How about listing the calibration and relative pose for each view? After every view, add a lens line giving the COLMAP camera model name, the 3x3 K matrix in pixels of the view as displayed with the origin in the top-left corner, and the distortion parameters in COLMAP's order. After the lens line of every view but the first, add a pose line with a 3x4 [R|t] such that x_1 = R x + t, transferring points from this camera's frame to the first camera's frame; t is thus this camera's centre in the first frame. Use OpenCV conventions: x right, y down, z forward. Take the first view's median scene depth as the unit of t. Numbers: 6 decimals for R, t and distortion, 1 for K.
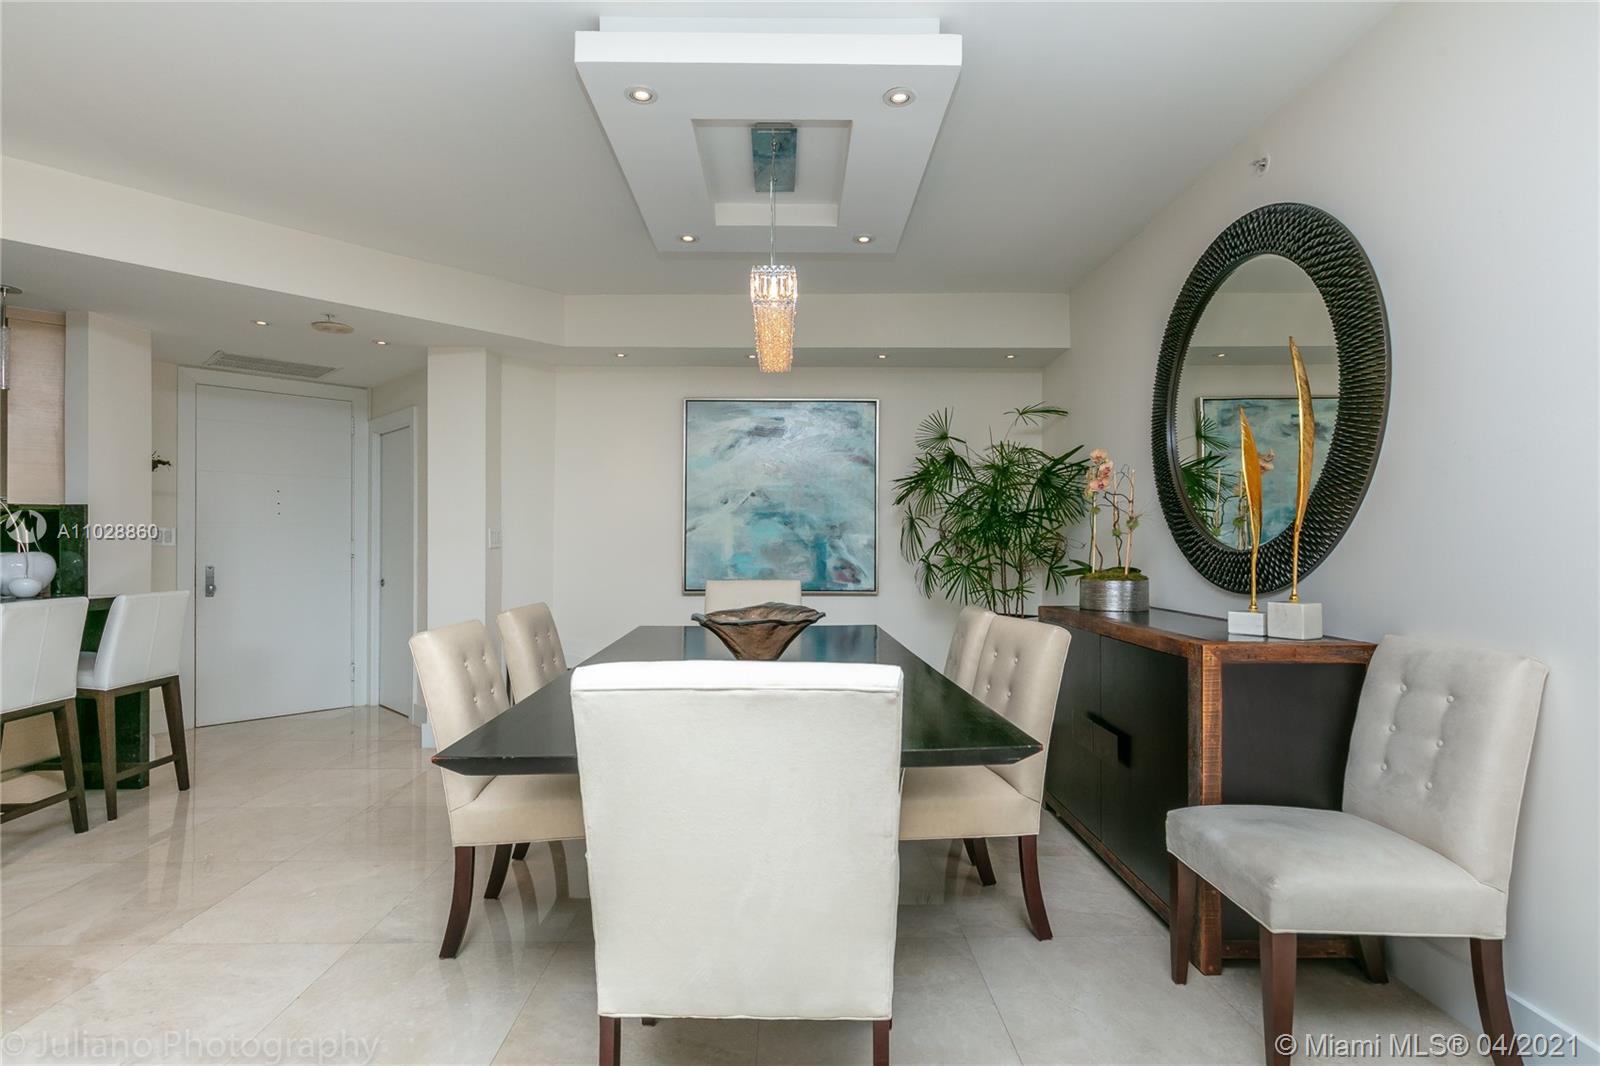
lens RADIAL K [[776.2, 0, 797.7], [0, 776.2, 532.1], [0, 0, 1]] dist [-0.000226, -0.000239]
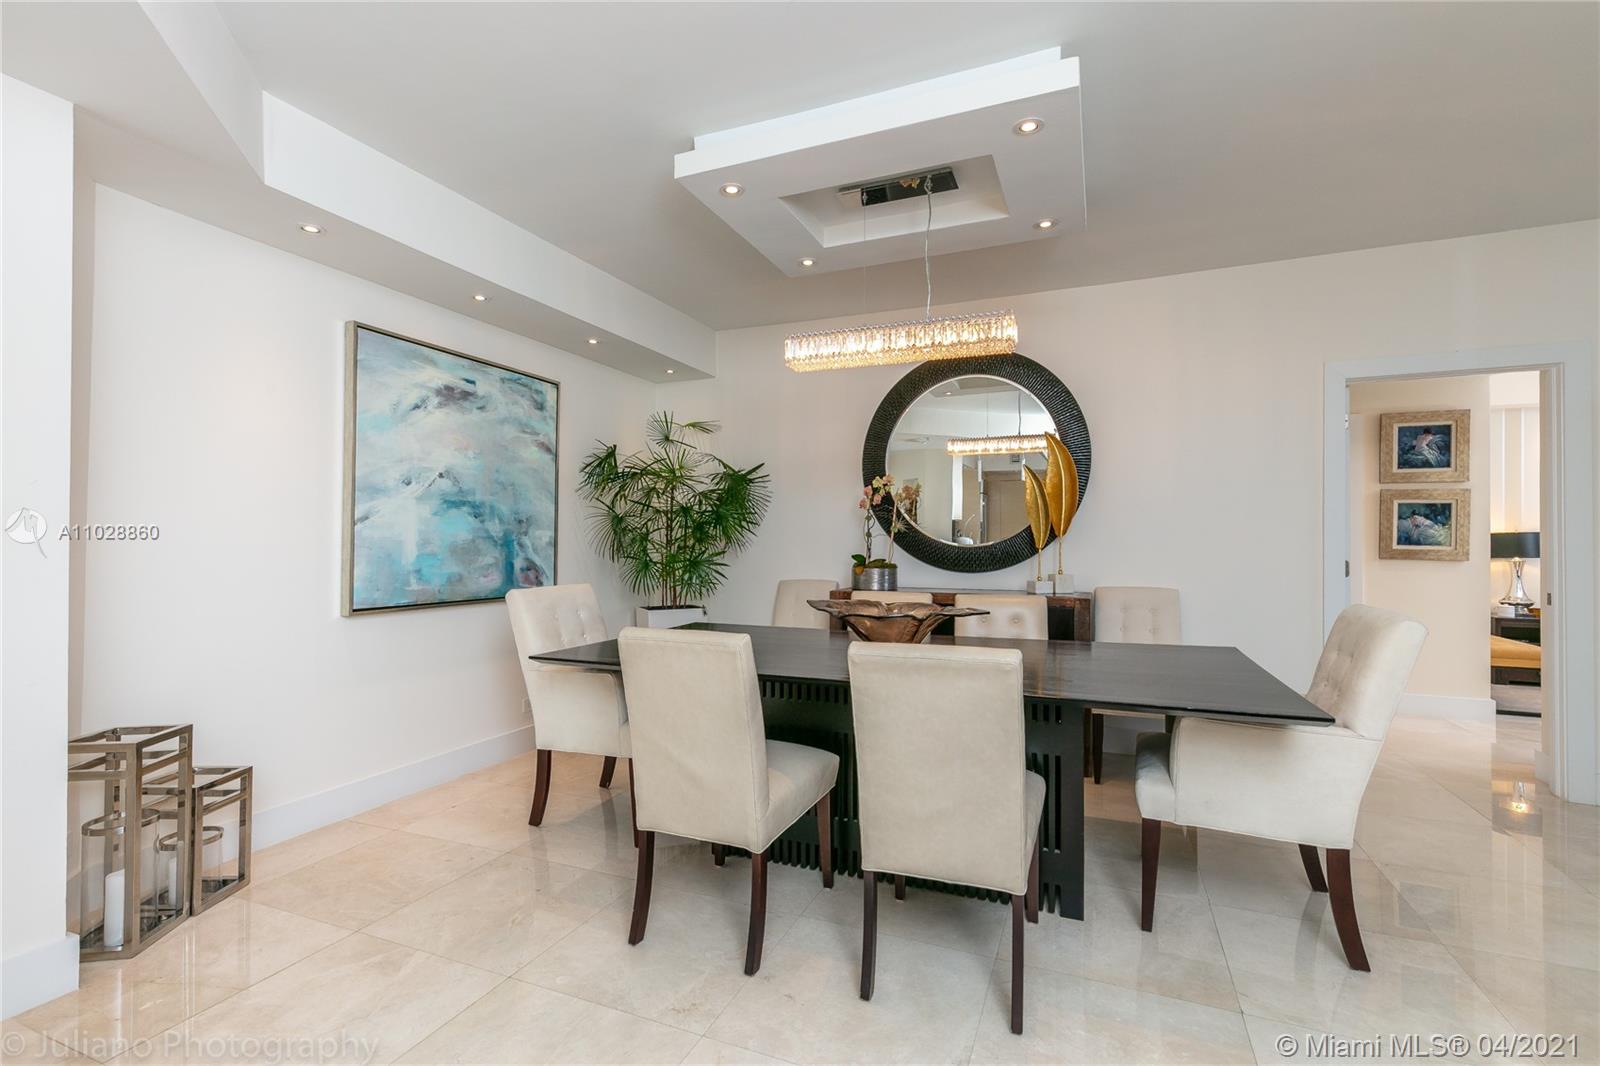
lens RADIAL K [[726.2, 0, 805.3], [0, 726.2, 533.2], [0, 0, 1]] dist [0.001039, -0.000051]
pose [[0.393353, 0.012365, 0.919305, -0.565838], [-0.018213, 0.999818, -0.005655, 0.005086], [-0.919207, -0.014519, 0.393506, 0.399275]]
